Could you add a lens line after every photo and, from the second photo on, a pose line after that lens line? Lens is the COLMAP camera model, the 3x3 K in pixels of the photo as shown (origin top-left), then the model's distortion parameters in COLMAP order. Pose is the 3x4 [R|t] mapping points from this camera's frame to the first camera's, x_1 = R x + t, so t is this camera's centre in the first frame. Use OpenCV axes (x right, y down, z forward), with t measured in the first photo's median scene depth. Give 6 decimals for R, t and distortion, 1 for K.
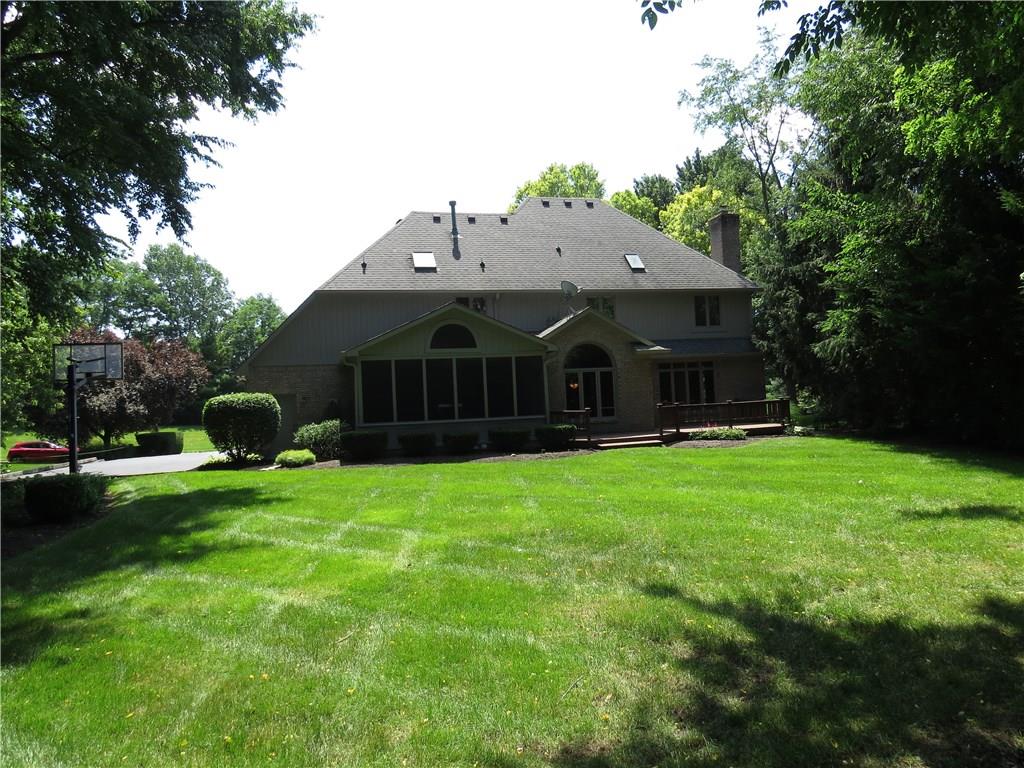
lens RADIAL K [[731.7, 0, 511.6], [0, 731.7, 382.3], [0, 0, 1]] dist [0.013645, -0.004299]
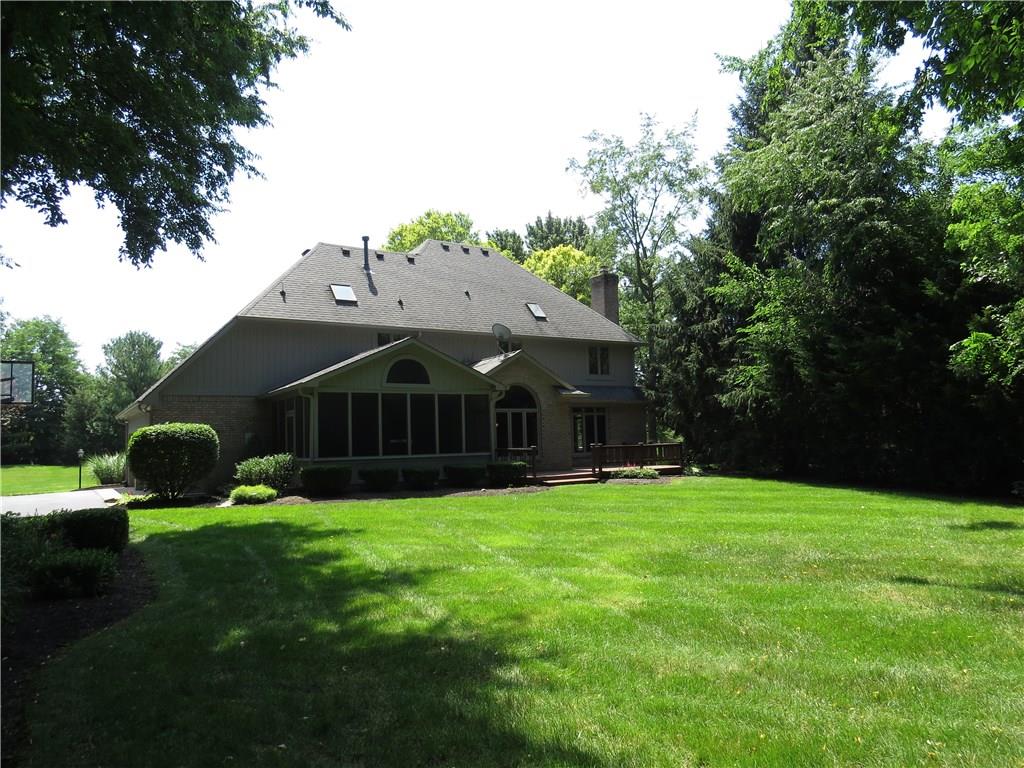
lens RADIAL K [[731.7, 0, 508.7], [0, 731.7, 386.7], [0, 0, 1]] dist [0.013645, -0.004299]
pose [[0.955017, 0.044514, 0.293192, -0.211891], [-0.028278, 0.997834, -0.059388, 0.011395], [-0.295201, 0.048426, 0.954207, 0.005320]]
